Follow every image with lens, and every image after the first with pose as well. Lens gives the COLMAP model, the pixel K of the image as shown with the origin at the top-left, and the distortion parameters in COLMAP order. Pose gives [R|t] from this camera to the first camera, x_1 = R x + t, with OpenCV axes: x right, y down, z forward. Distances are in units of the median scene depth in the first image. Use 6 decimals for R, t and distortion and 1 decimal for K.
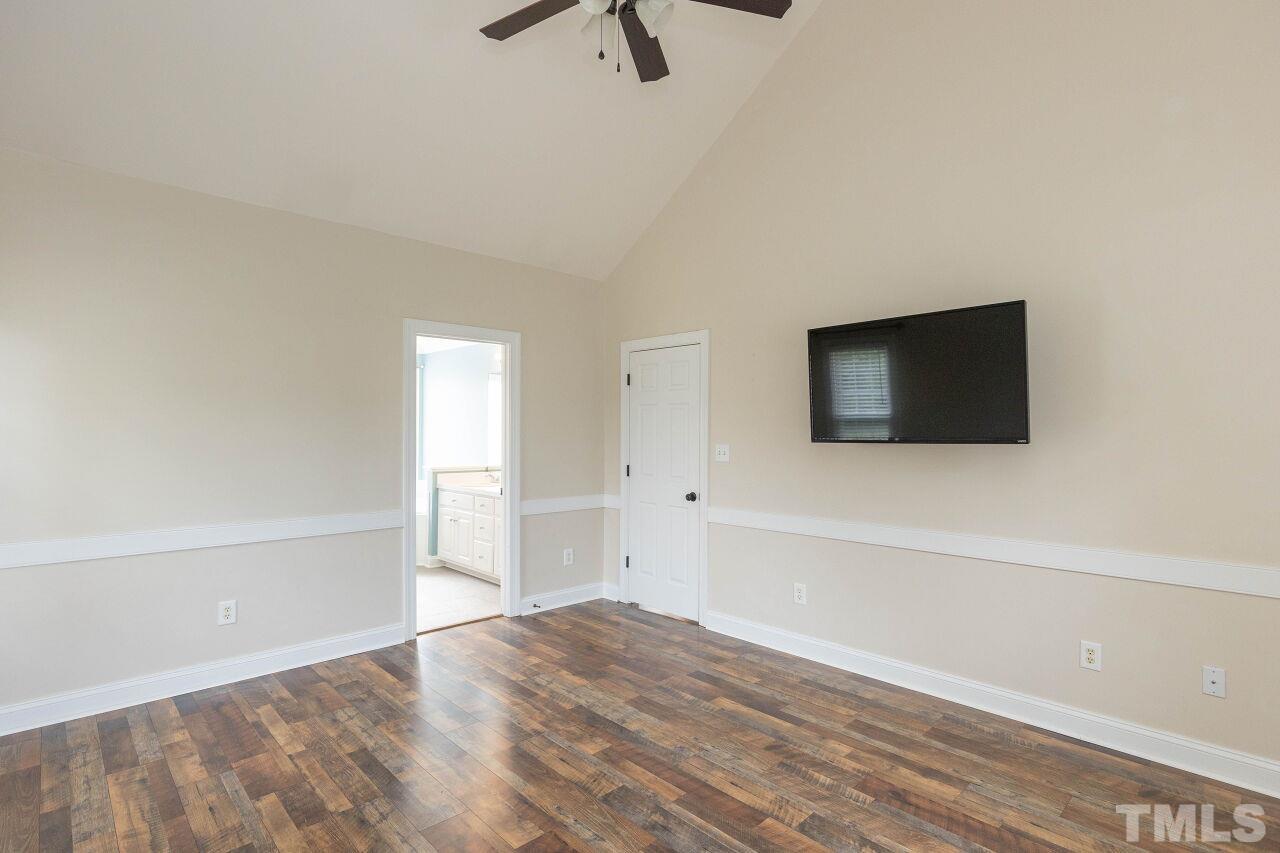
lens RADIAL K [[619.2, 0, 650.0], [0, 619.2, 440.3], [0, 0, 1]] dist [-0.003241, 0.000210]
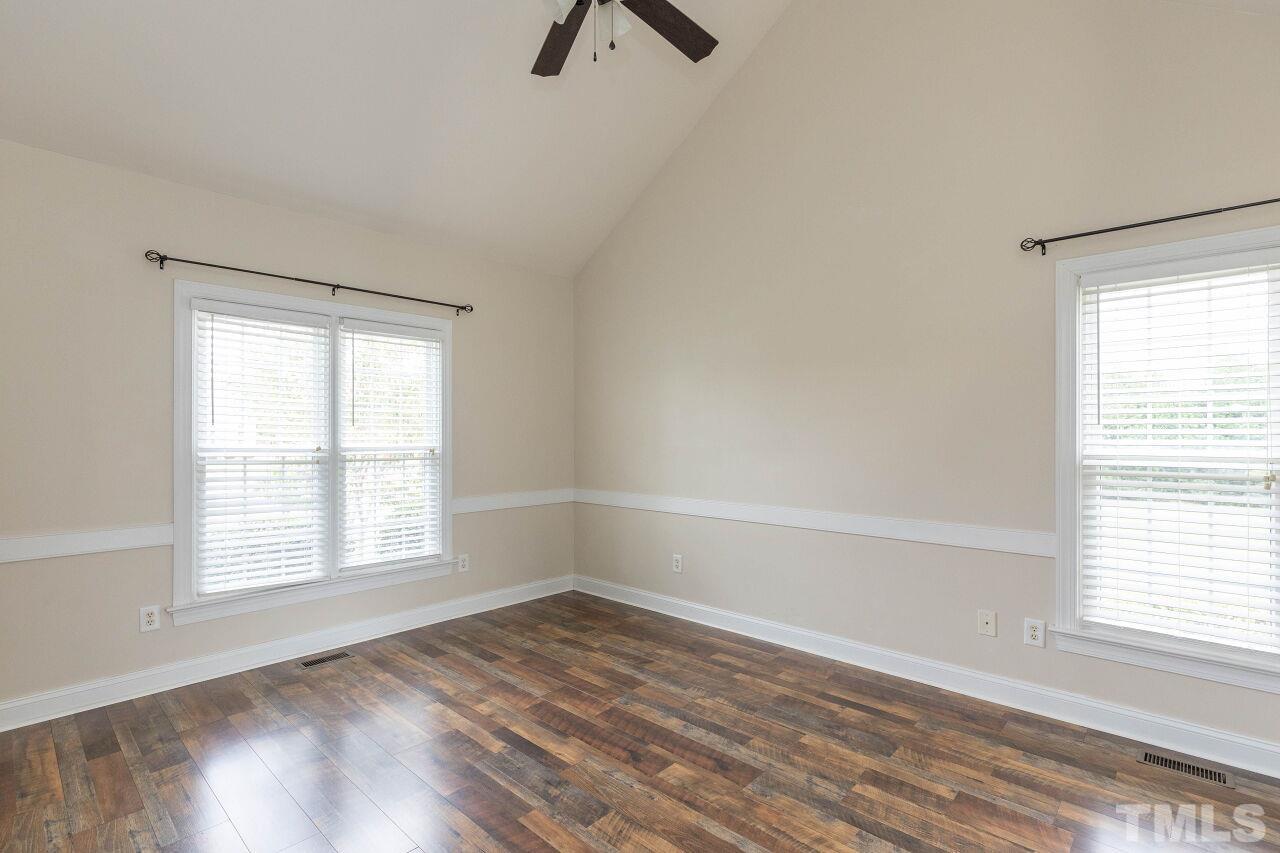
lens RADIAL K [[612.4, 0, 638.4], [0, 612.4, 426.1], [0, 0, 1]] dist [0.005502, -0.001996]
pose [[-0.999038, -0.004126, -0.043662, -0.062647], [-0.004502, 0.999953, 0.008532, -0.011752], [0.043625, 0.008720, -0.999010, 1.547052]]
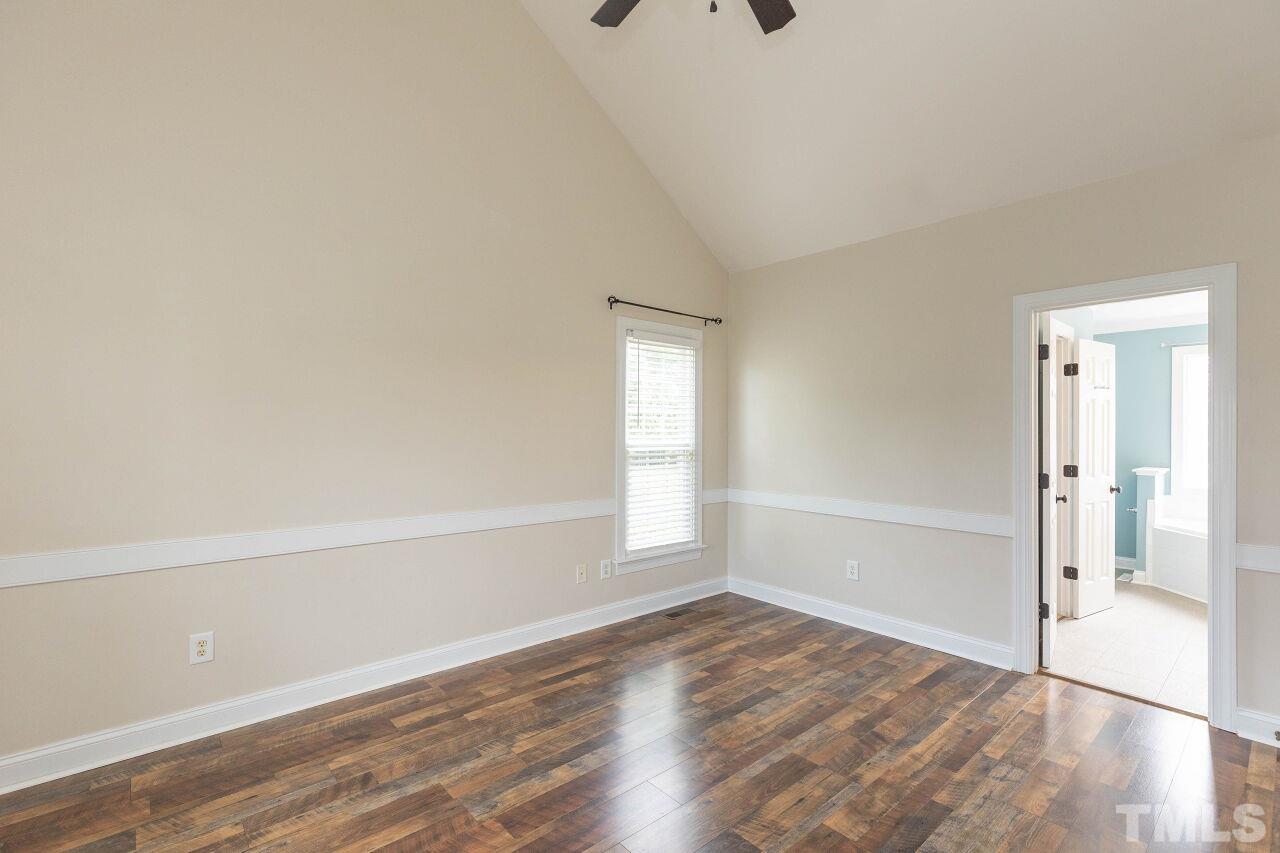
lens RADIAL K [[578.3, 0, 650.1], [0, 578.3, 432.2], [0, 0, 1]] dist [0.008329, -0.004240]
pose [[-0.039967, -0.003303, -0.999196, 0.605748], [-0.023868, 0.999712, -0.002350, 0.009401], [0.998916, 0.023755, -0.040034, 0.724039]]
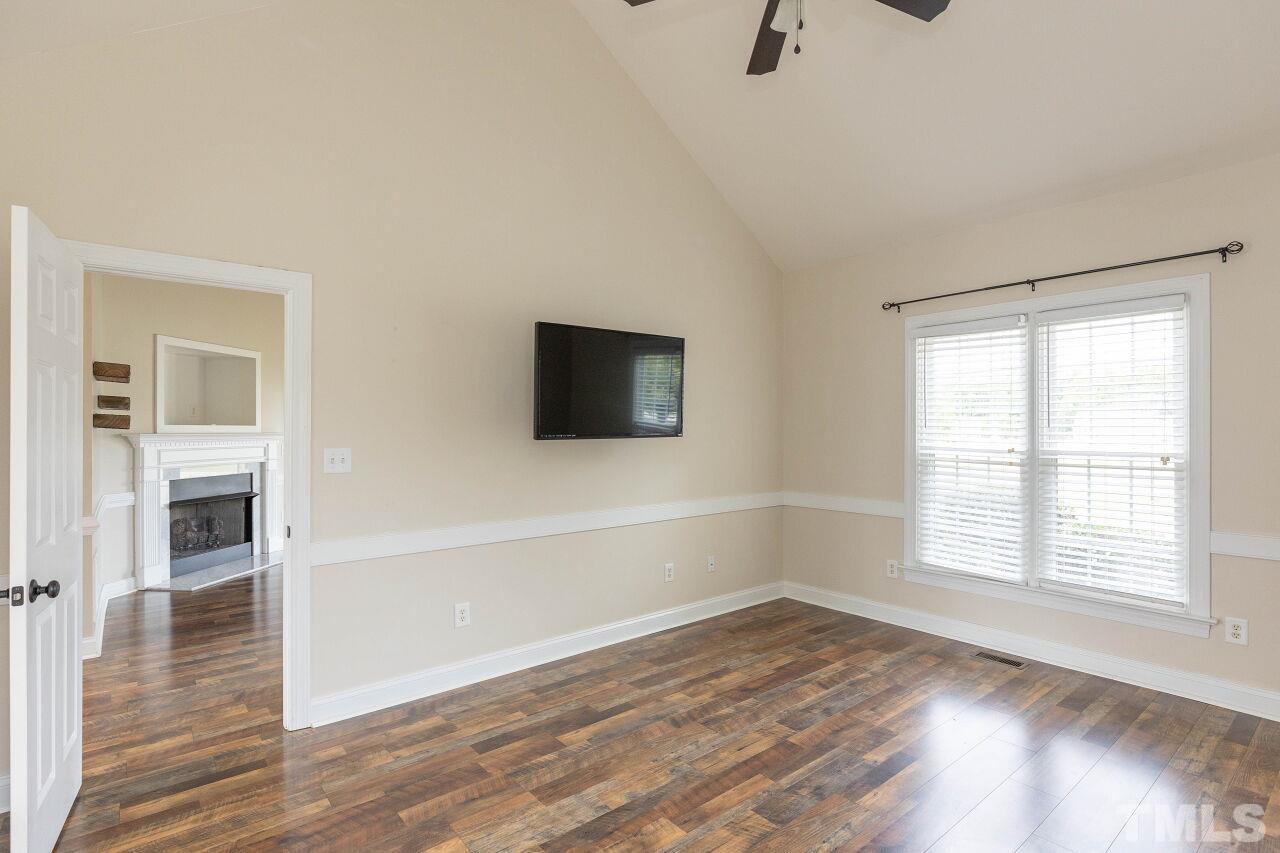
lens RADIAL K [[619.2, 0, 640.2], [0, 619.2, 434.8], [0, 0, 1]] dist [-0.003241, 0.000210]
pose [[0.094483, -0.008744, 0.995488, -0.806146], [0.020993, 0.999757, 0.006789, -0.008693], [-0.995305, 0.020257, 0.094643, 0.886881]]
